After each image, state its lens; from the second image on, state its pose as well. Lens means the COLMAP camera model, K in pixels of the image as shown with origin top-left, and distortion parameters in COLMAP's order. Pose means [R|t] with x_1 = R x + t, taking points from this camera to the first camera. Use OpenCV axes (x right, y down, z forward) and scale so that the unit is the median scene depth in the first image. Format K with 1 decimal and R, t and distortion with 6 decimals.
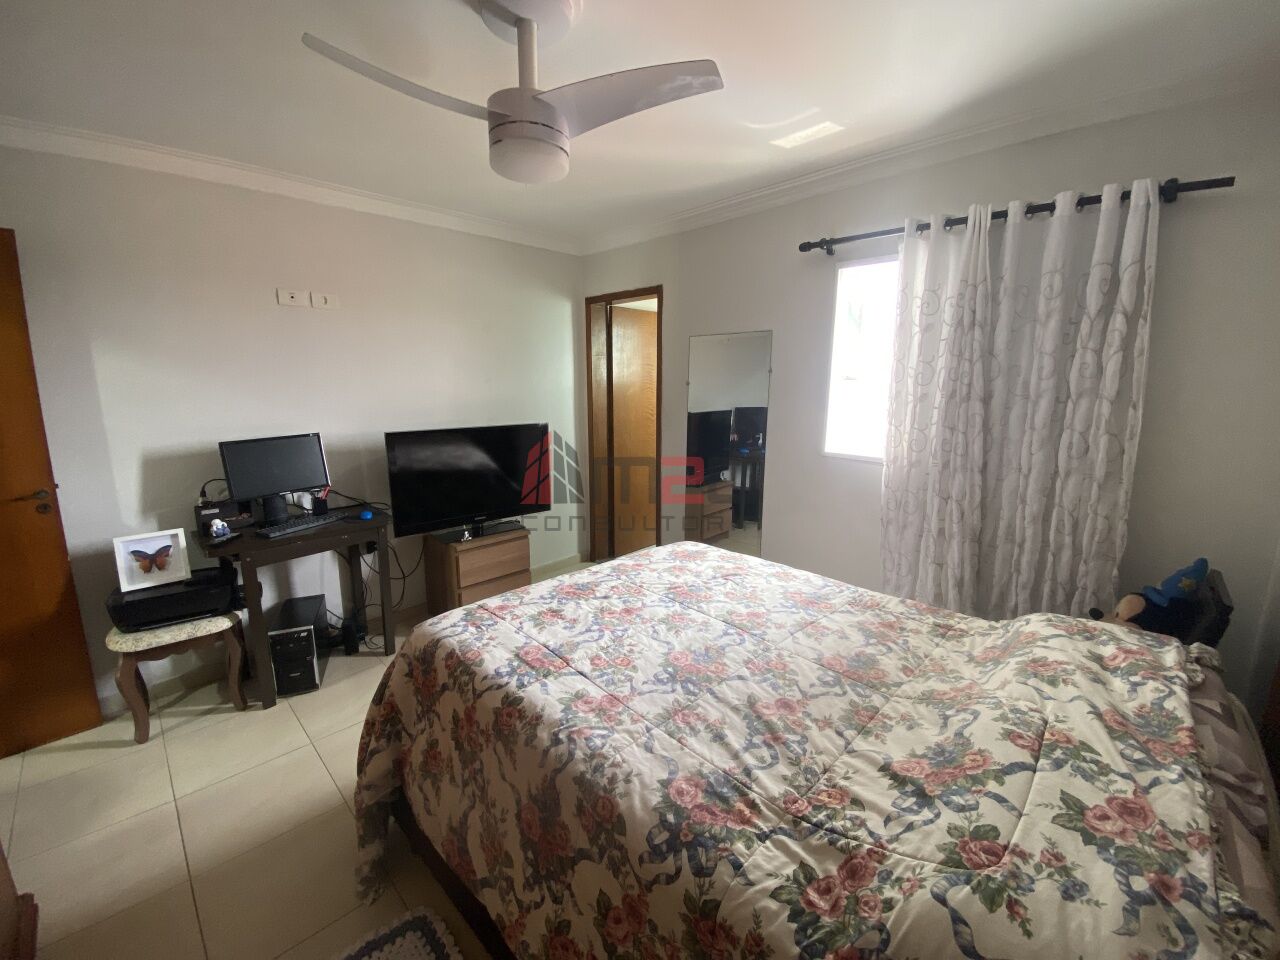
lens RADIAL K [[522.0, 0, 641.2], [0, 522.0, 471.5], [0, 0, 1]] dist [0.045431, -0.029700]
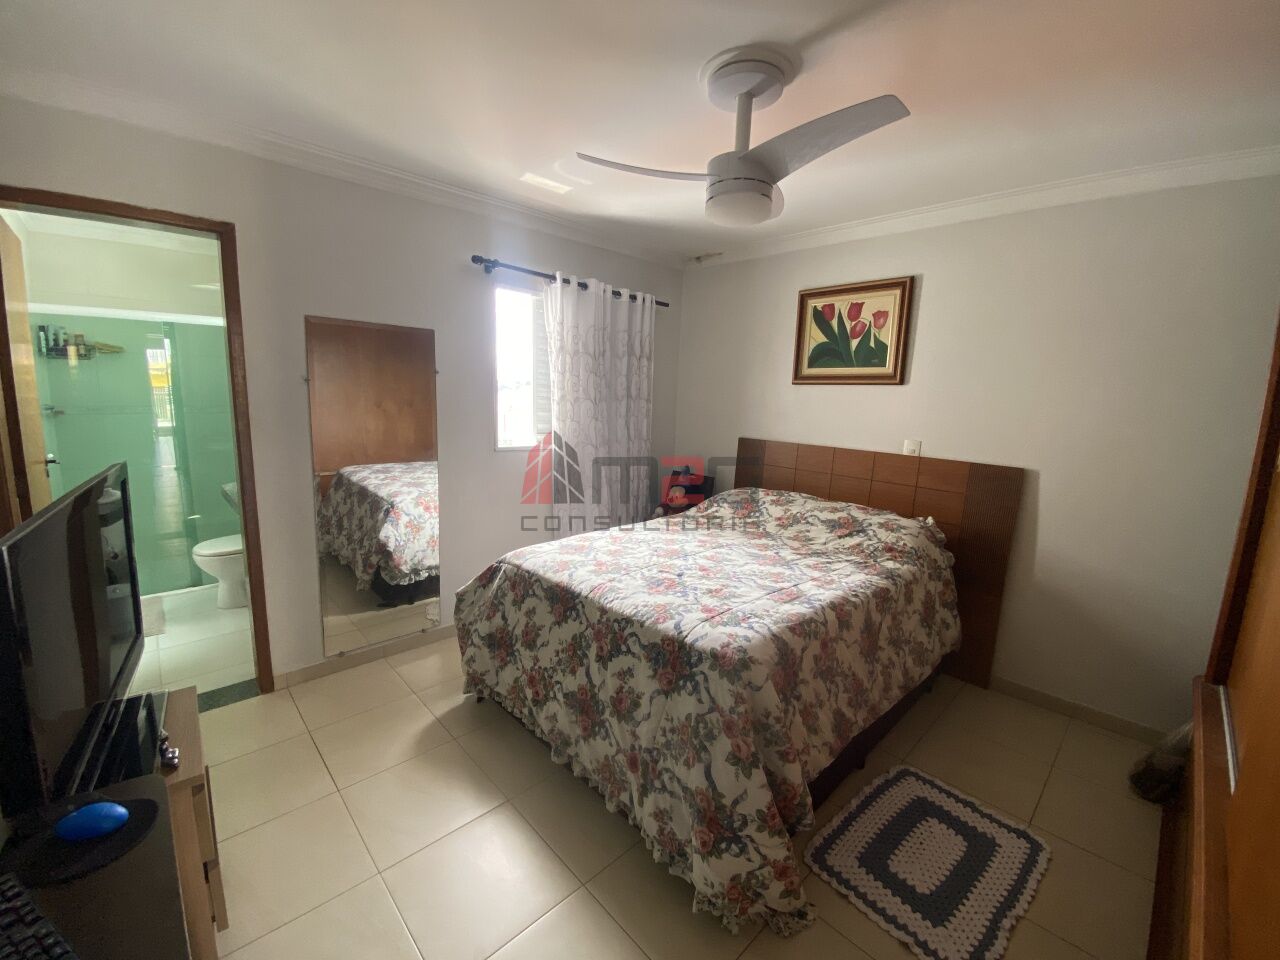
lens RADIAL K [[522.0, 0, 641.2], [0, 522.0, 471.5], [0, 0, 1]] dist [0.045431, -0.029700]
pose [[0.025972, -0.153916, 0.987743, -1.402815], [0.138821, 0.979058, 0.148913, -0.203522], [-0.989977, 0.133251, 0.046795, 1.177000]]
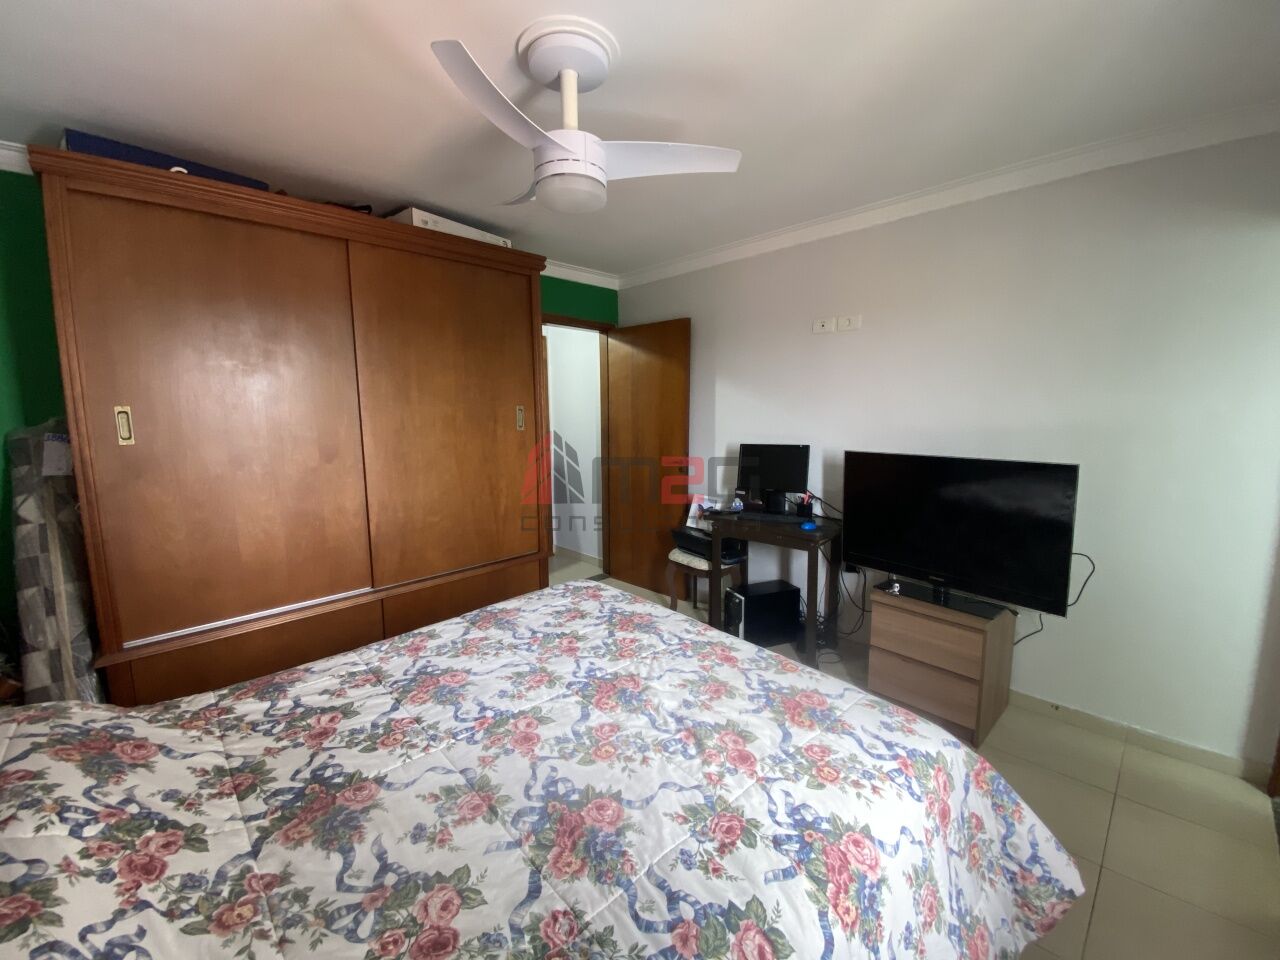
lens RADIAL K [[522.0, 0, 641.2], [0, 522.0, 471.5], [0, 0, 1]] dist [0.045431, -0.029700]
pose [[-0.021951, 0.129187, -0.991377, 0.903053], [-0.171801, 0.976378, 0.131036, -0.182672], [0.984887, 0.173196, 0.000762, 1.179975]]
